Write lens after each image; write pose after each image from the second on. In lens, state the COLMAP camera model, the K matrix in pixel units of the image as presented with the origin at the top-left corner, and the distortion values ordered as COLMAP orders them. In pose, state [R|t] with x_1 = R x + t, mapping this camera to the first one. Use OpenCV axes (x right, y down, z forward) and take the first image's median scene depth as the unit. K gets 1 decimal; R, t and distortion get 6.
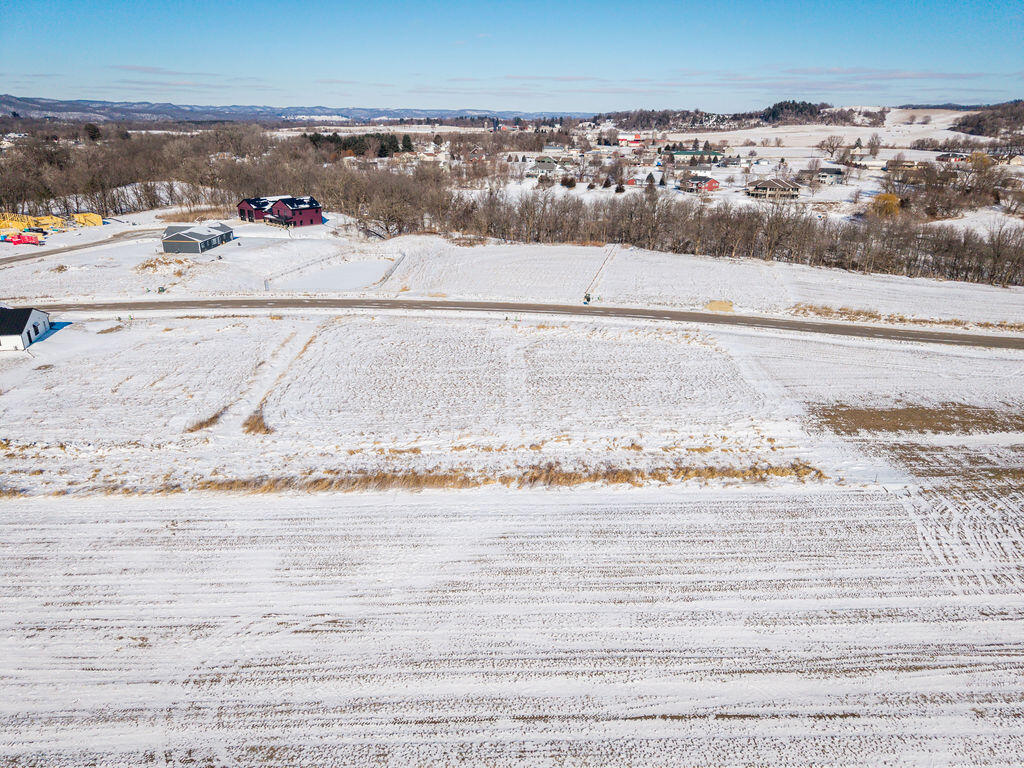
lens RADIAL K [[688.8, 0, 513.9], [0, 688.8, 380.2], [0, 0, 1]] dist [0.009271, -0.010345]
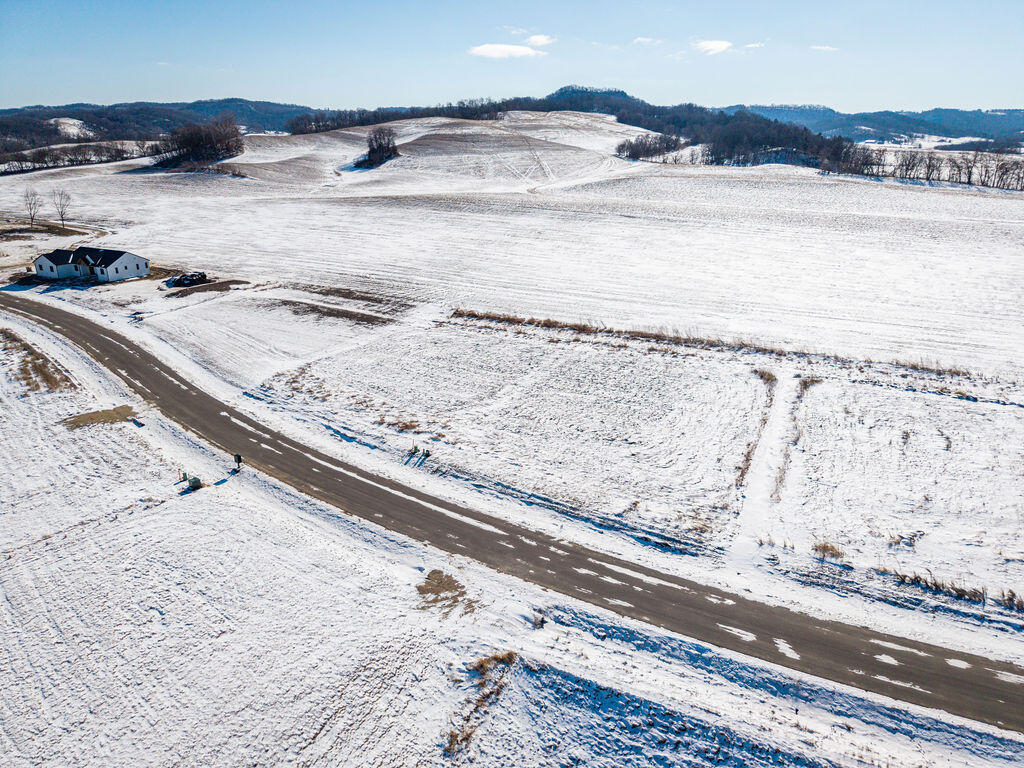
lens RADIAL K [[688.8, 0, 511.2], [0, 688.8, 386.7], [0, 0, 1]] dist [0.009271, -0.010345]
pose [[-0.881859, -0.179350, 0.436072, -0.541076], [0.150818, 0.768957, 0.621257, -0.820493], [-0.446742, 0.613628, -0.651062, 2.147858]]
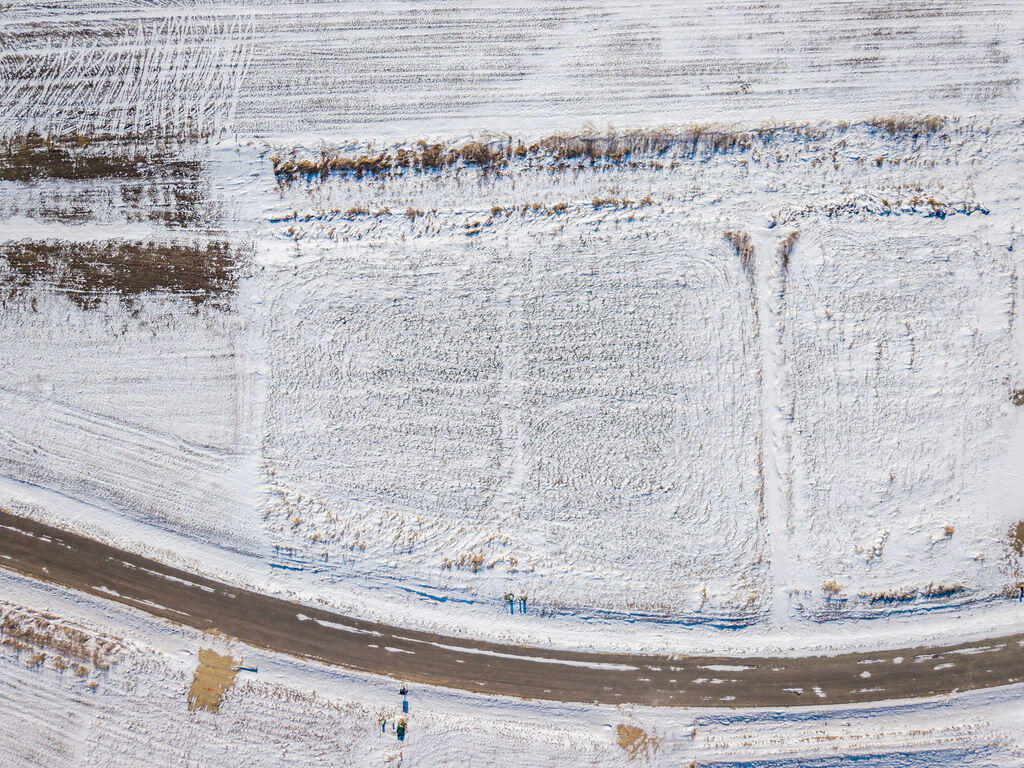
lens RADIAL K [[688.8, 0, 507.8], [0, 688.8, 387.8], [0, 0, 1]] dist [0.009271, -0.010345]
pose [[-0.999804, 0.000448, -0.019794, 0.035849], [-0.018533, -0.372917, 0.927680, -1.111629], [-0.006966, 0.927865, 0.372852, 0.831154]]
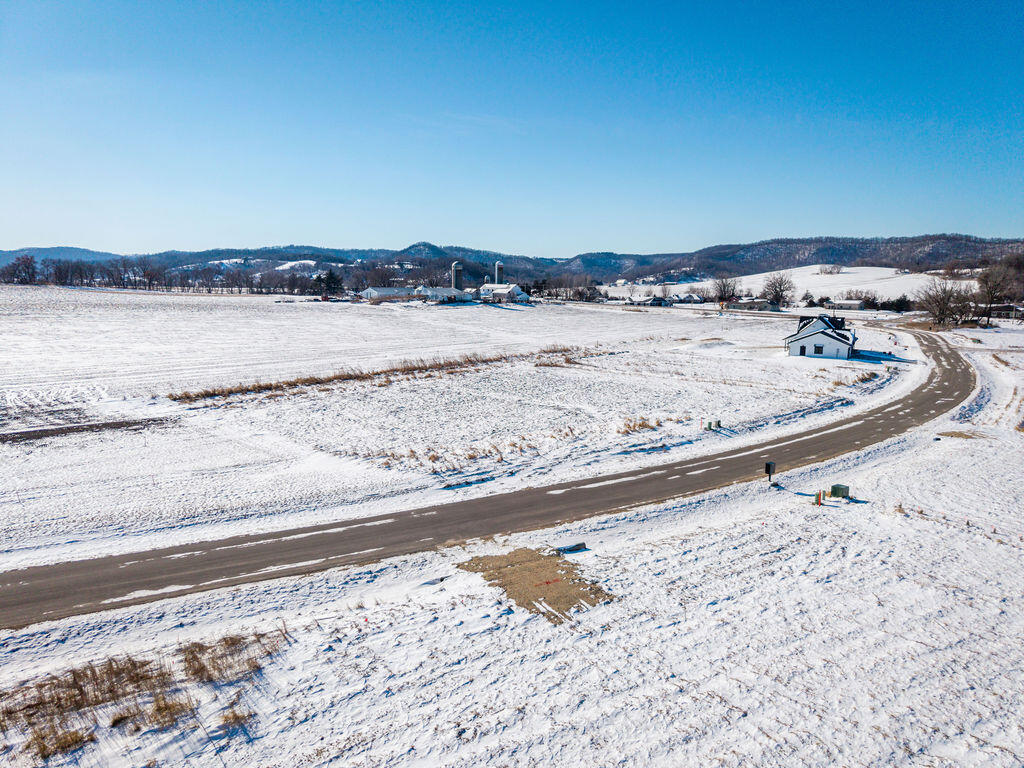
lens RADIAL K [[688.8, 0, 512.4], [0, 688.8, 382.9], [0, 0, 1]] dist [0.009271, -0.010345]
pose [[-0.680421, 0.089927, -0.727283, 0.844600], [-0.272128, 0.890472, 0.364699, -0.457364], [0.680421, 0.446063, -0.581425, 1.938574]]
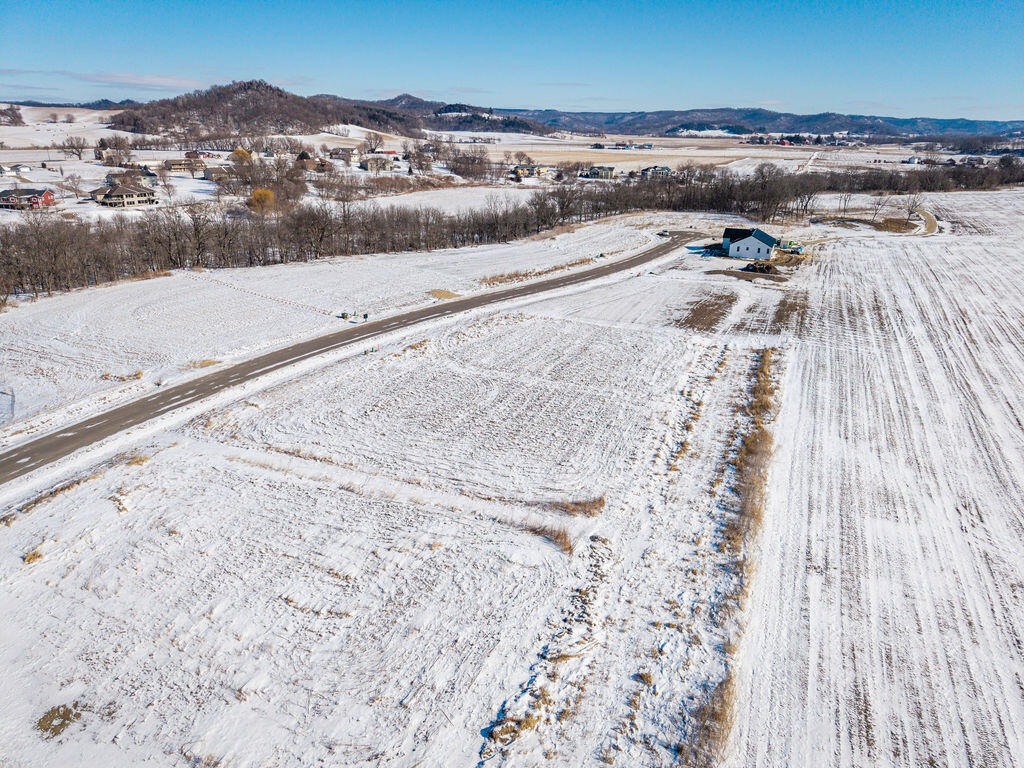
lens RADIAL K [[688.8, 0, 511.2], [0, 688.8, 381.6], [0, 0, 1]] dist [0.009271, -0.010345]
pose [[0.434032, -0.317485, 0.843101, -1.094927], [0.313536, 0.930574, 0.189015, -0.263126], [-0.844578, 0.182304, 0.503442, 0.659968]]
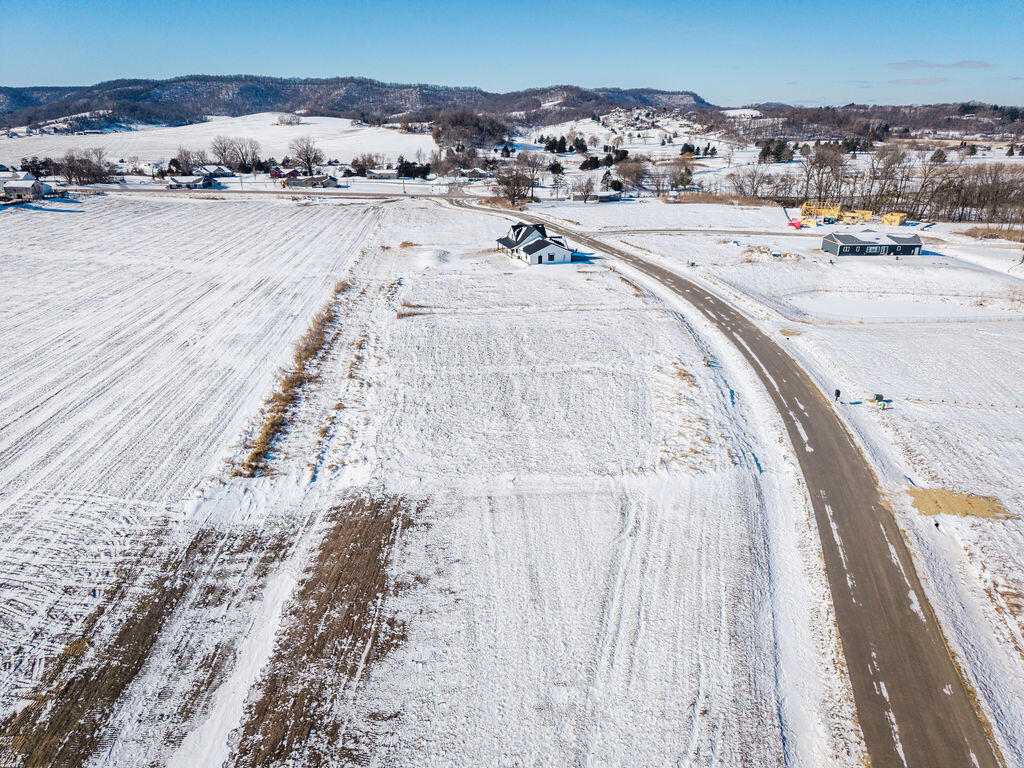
lens RADIAL K [[688.8, 0, 513.0], [0, 688.8, 385.8], [0, 0, 1]] dist [0.009271, -0.010345]
pose [[0.043287, 0.348688, -0.936239, 1.227168], [-0.351326, 0.882576, 0.312458, -0.384682], [0.935252, 0.315400, 0.160707, 1.069985]]
